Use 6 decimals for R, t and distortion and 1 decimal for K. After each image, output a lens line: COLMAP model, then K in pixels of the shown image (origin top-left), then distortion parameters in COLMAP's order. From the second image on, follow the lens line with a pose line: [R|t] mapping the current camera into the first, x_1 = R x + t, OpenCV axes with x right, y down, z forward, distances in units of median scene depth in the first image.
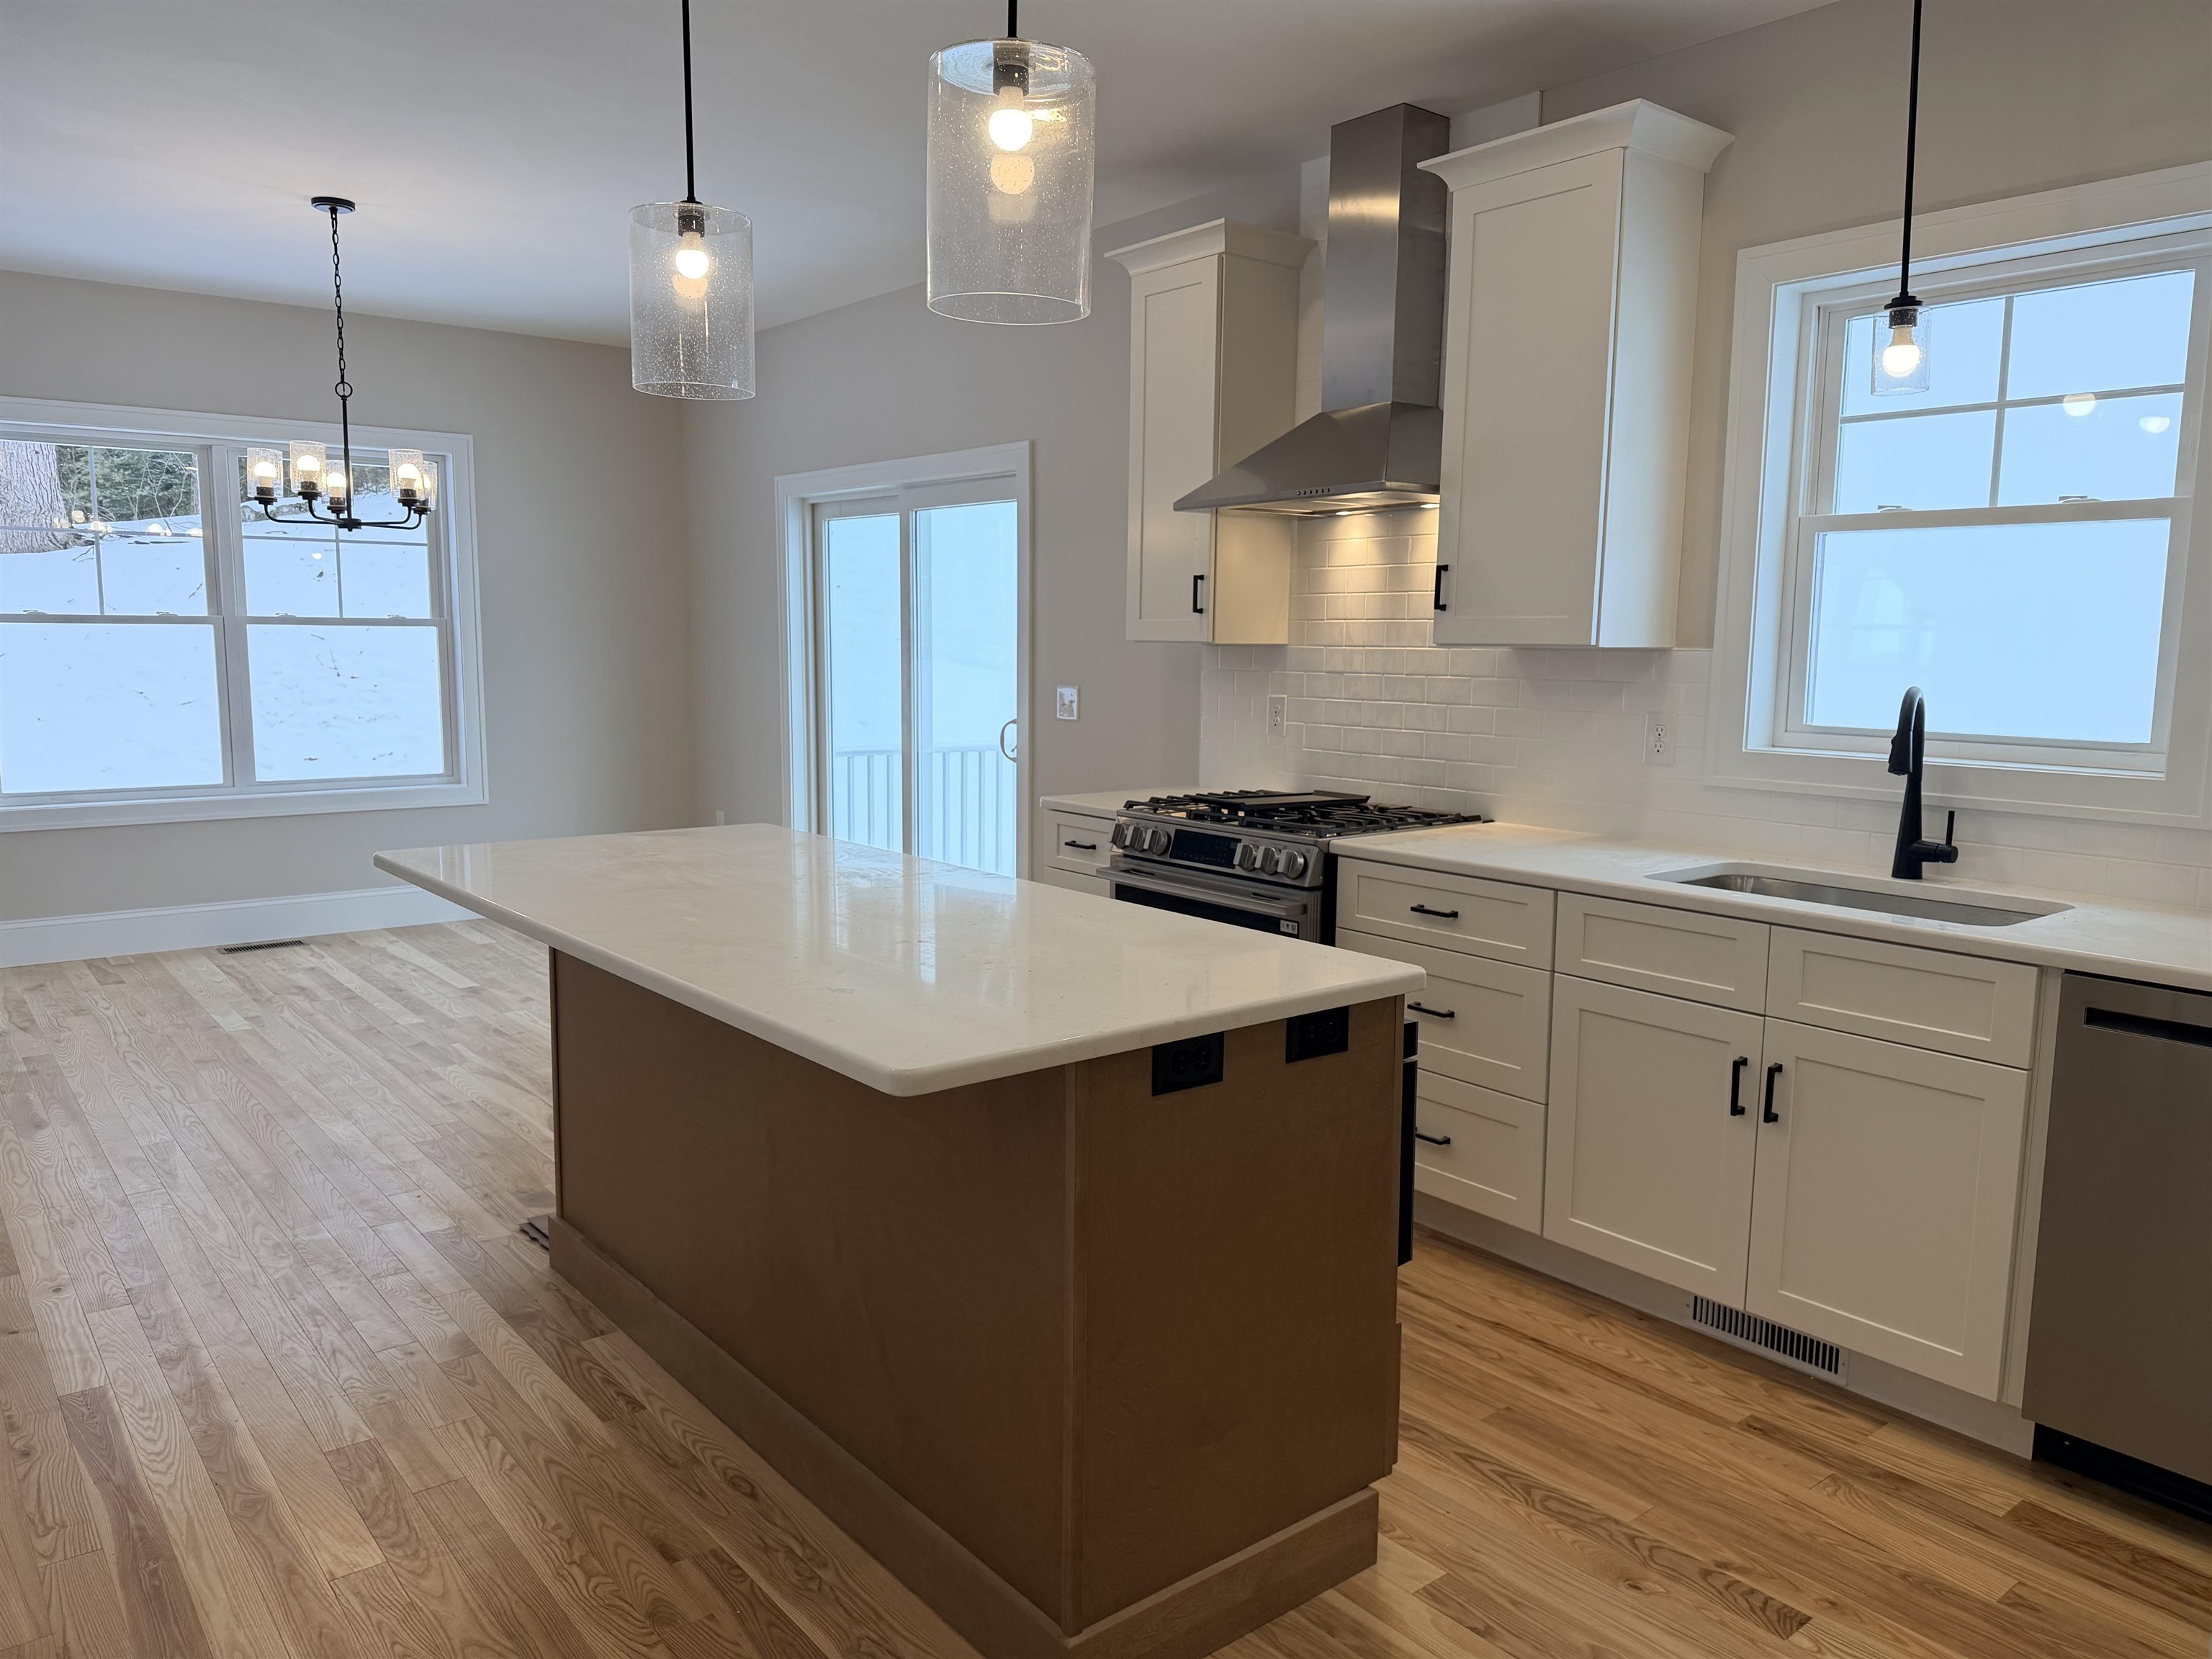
lens RADIAL K [[1541.0, 0, 1102.2], [0, 1541.0, 847.2], [0, 0, 1]] dist [0.001335, -0.000016]
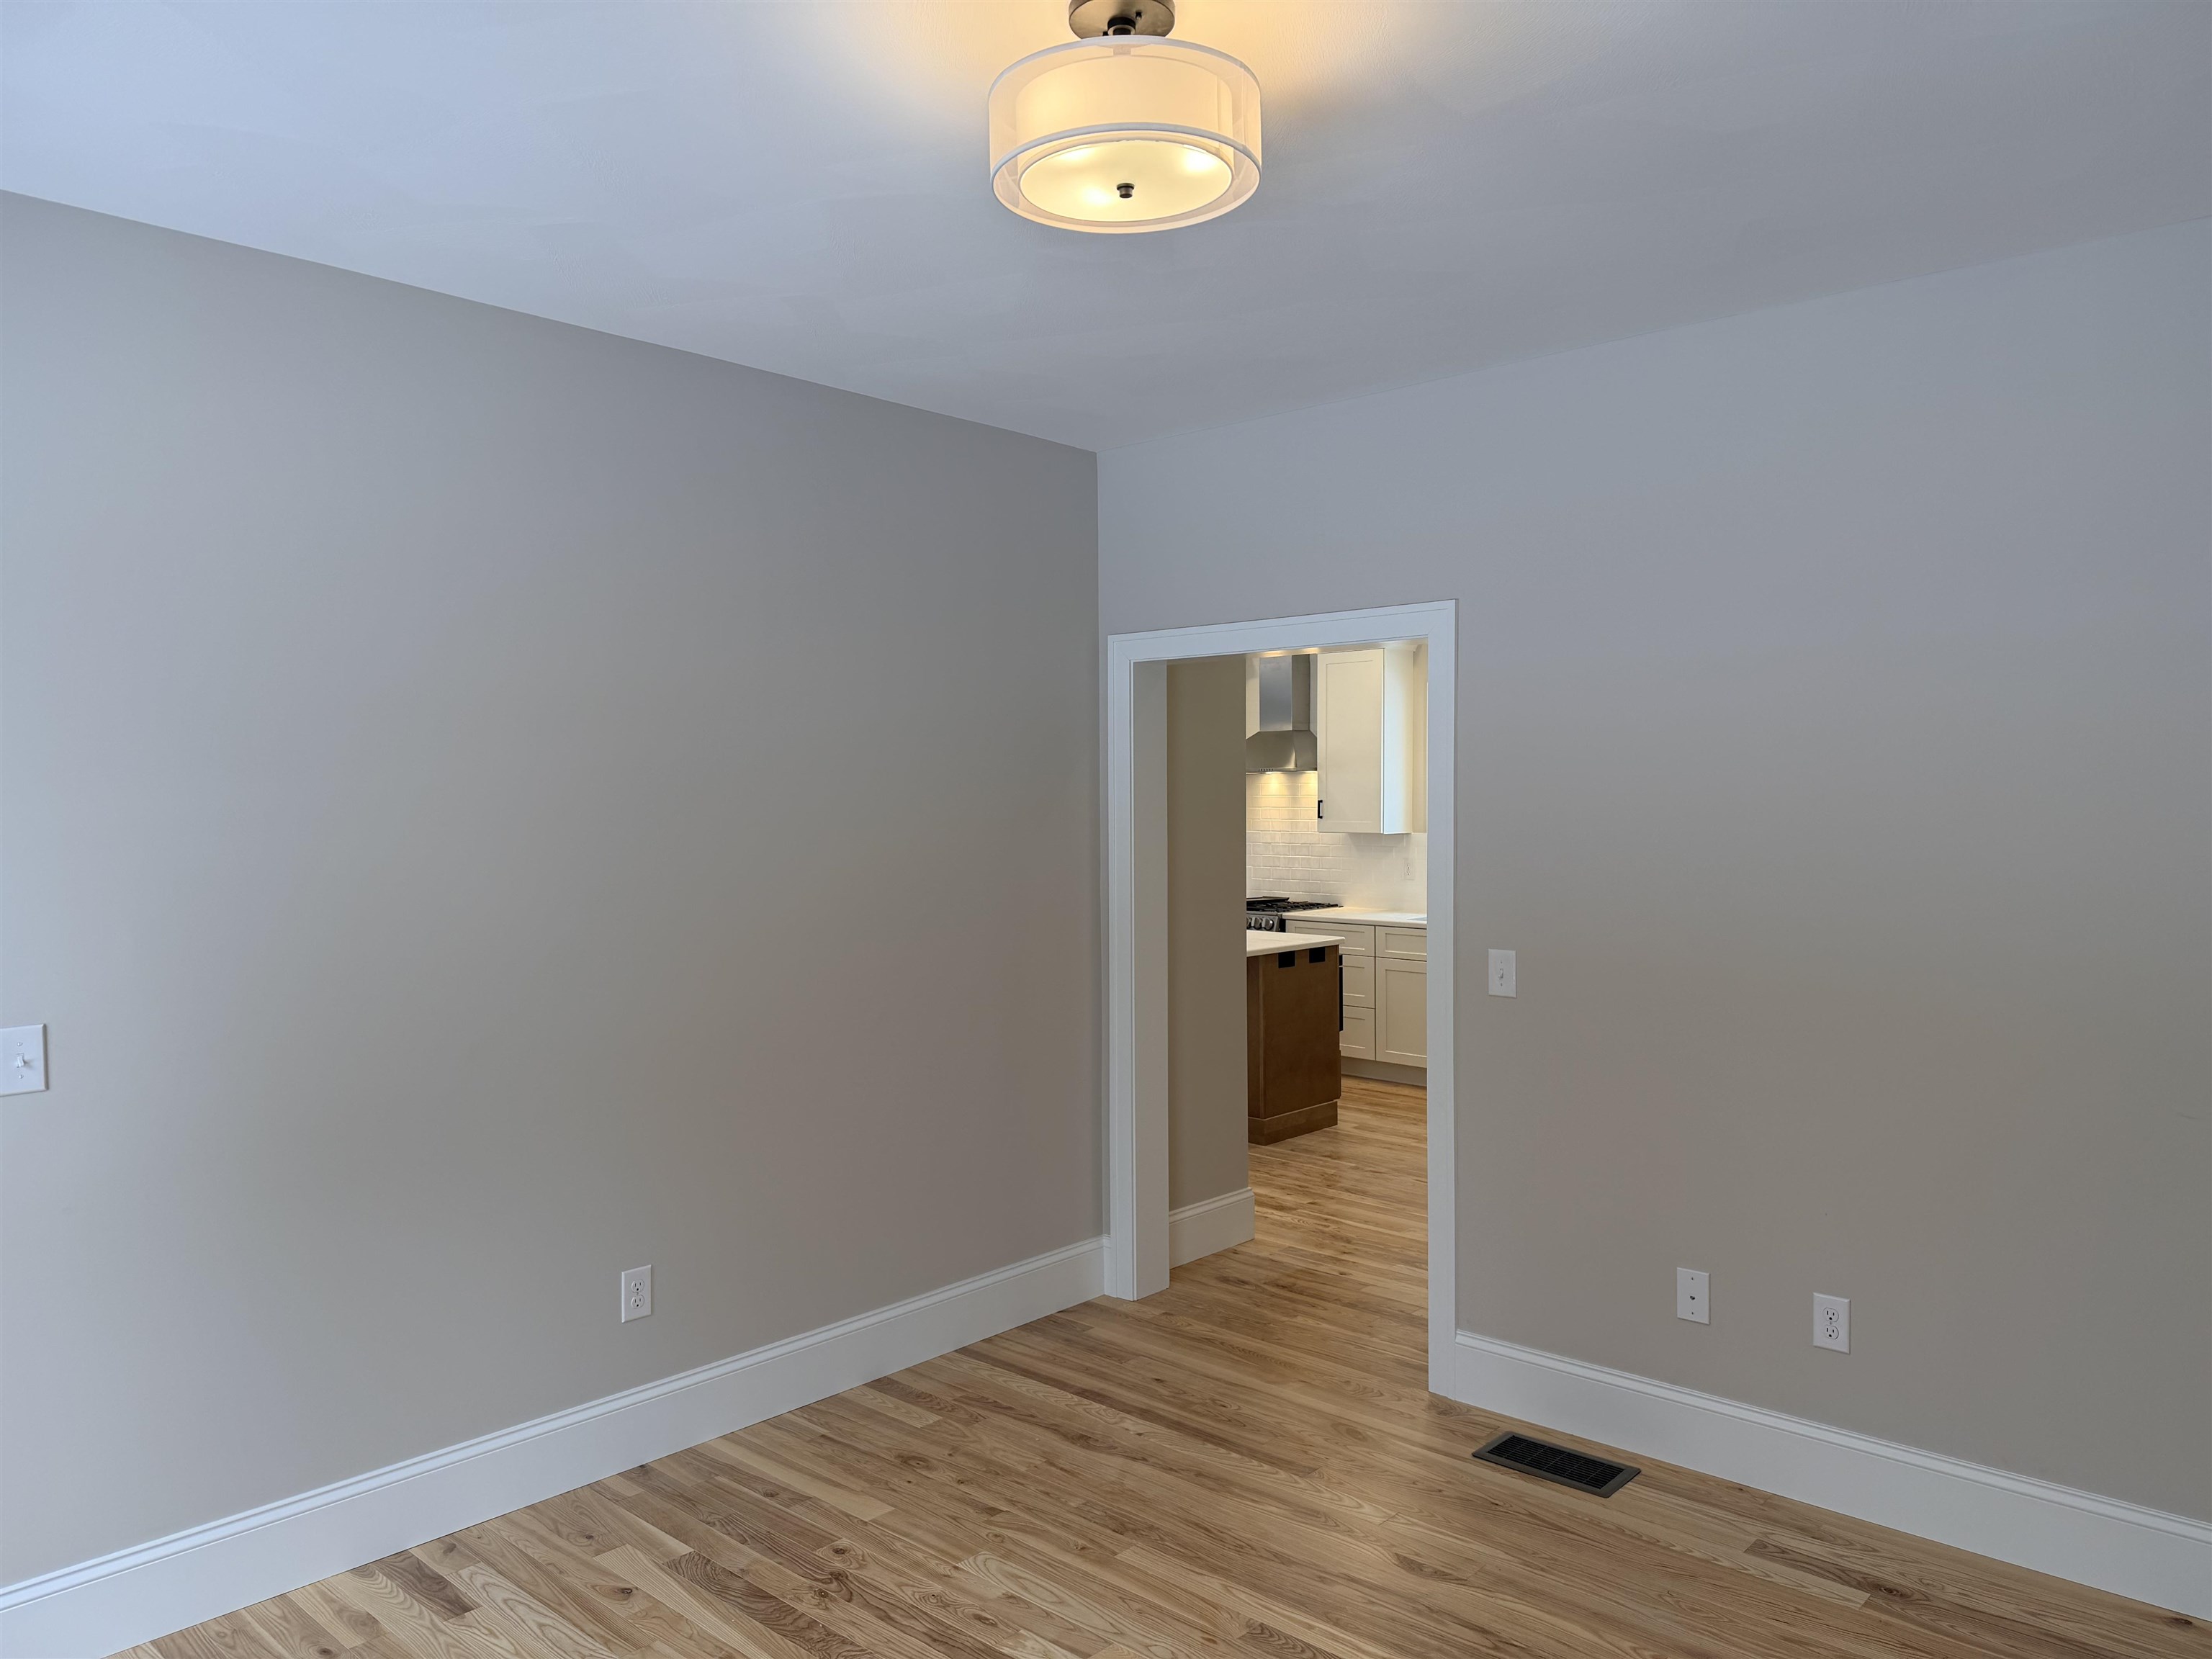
lens RADIAL K [[1541.0, 0, 1102.2], [0, 1541.0, 847.2], [0, 0, 1]] dist [0.001335, -0.000016]
pose [[0.989409, -0.024288, 0.143108, -0.496765], [0.037989, 0.994866, -0.093797, 0.112127], [-0.140095, 0.098241, 0.985252, -1.423266]]
